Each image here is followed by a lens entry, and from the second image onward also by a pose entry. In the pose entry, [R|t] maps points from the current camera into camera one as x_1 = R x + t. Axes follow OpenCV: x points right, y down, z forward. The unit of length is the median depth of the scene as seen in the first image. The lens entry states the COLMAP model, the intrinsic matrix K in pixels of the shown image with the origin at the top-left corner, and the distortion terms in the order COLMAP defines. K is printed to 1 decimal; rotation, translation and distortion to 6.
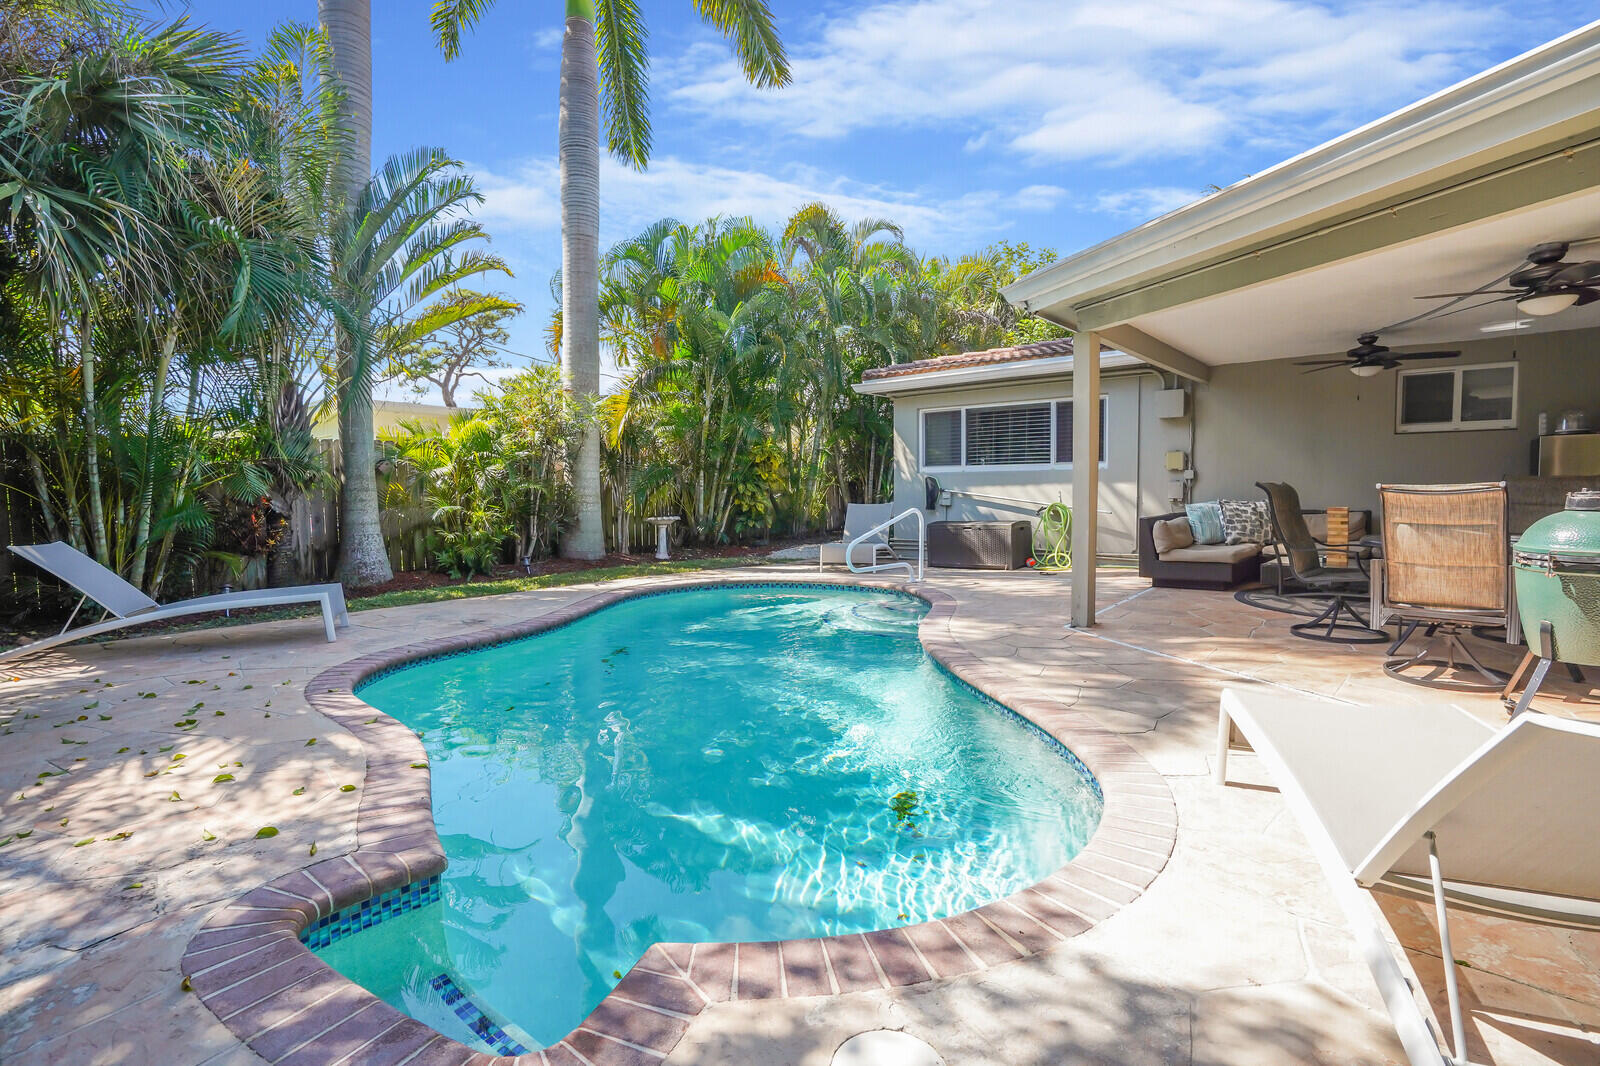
lens RADIAL K [[760.9, 0, 799.9], [0, 760.9, 548.4], [0, 0, 1]] dist [-0.061409, 0.025732]
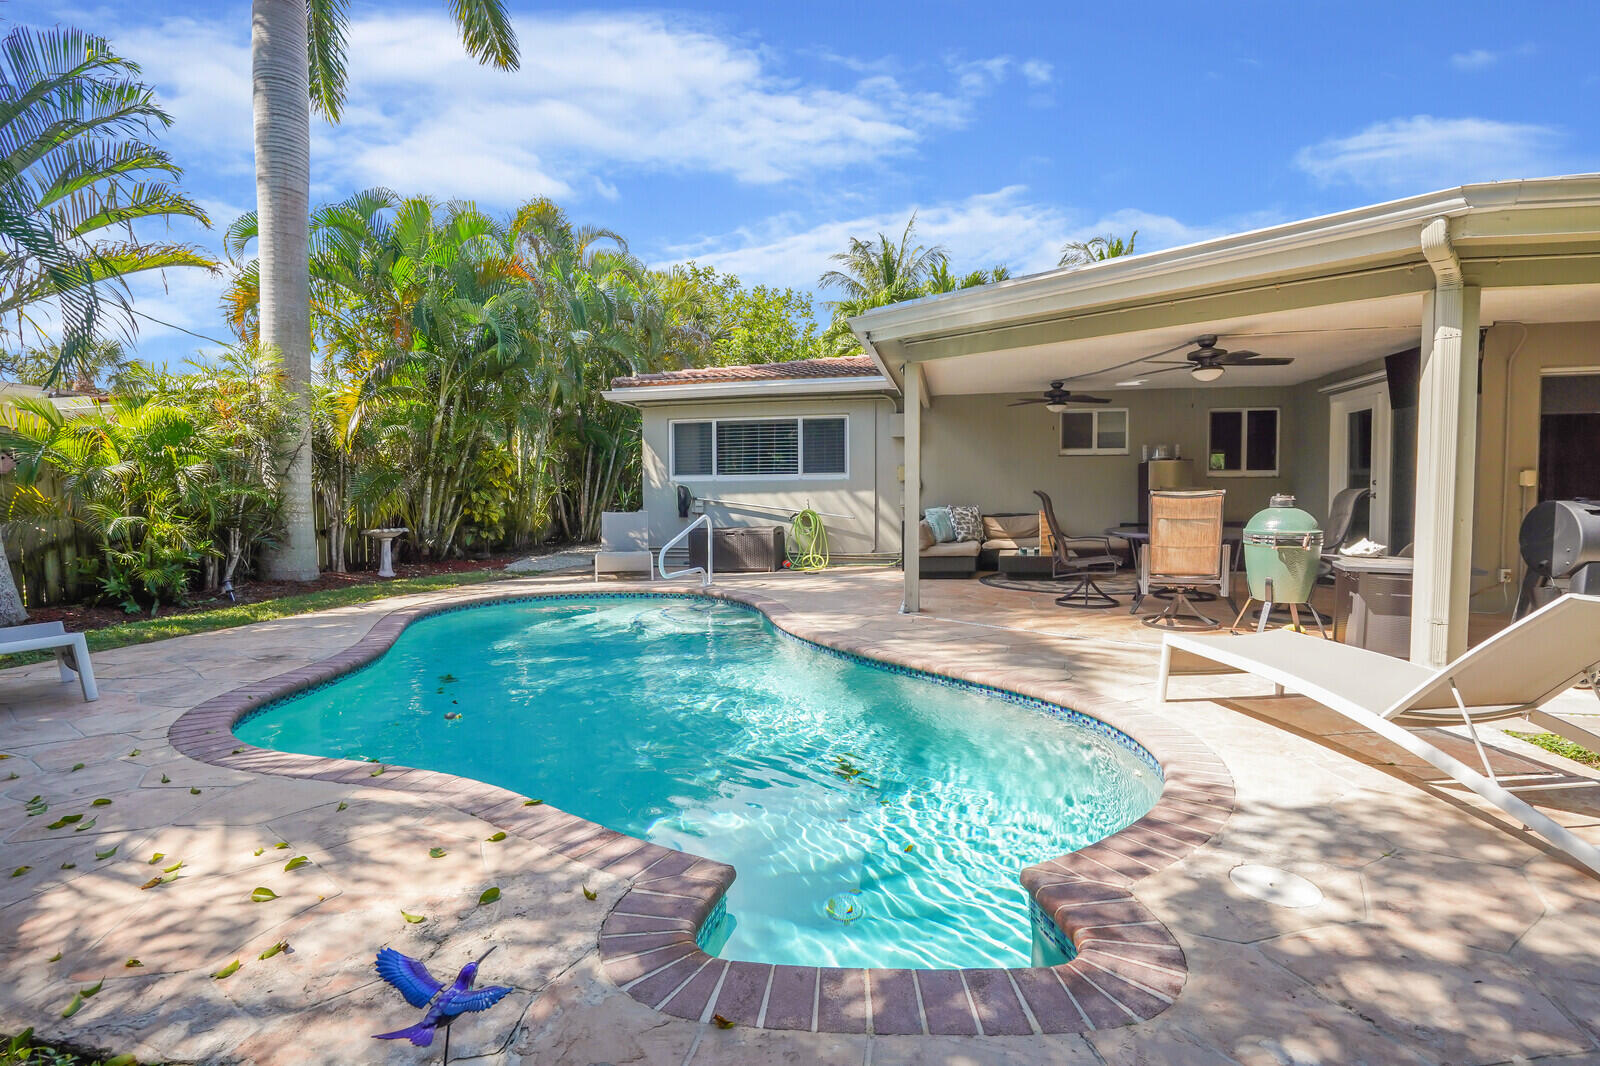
lens RADIAL K [[760.9, 0, 799.9], [0, 760.9, 548.4], [0, 0, 1]] dist [-0.061409, 0.025732]
pose [[0.876544, -0.027287, 0.480547, -0.226765], [0.034703, 0.999376, -0.006552, 0.004098], [-0.480069, 0.022419, 0.876944, 0.026288]]
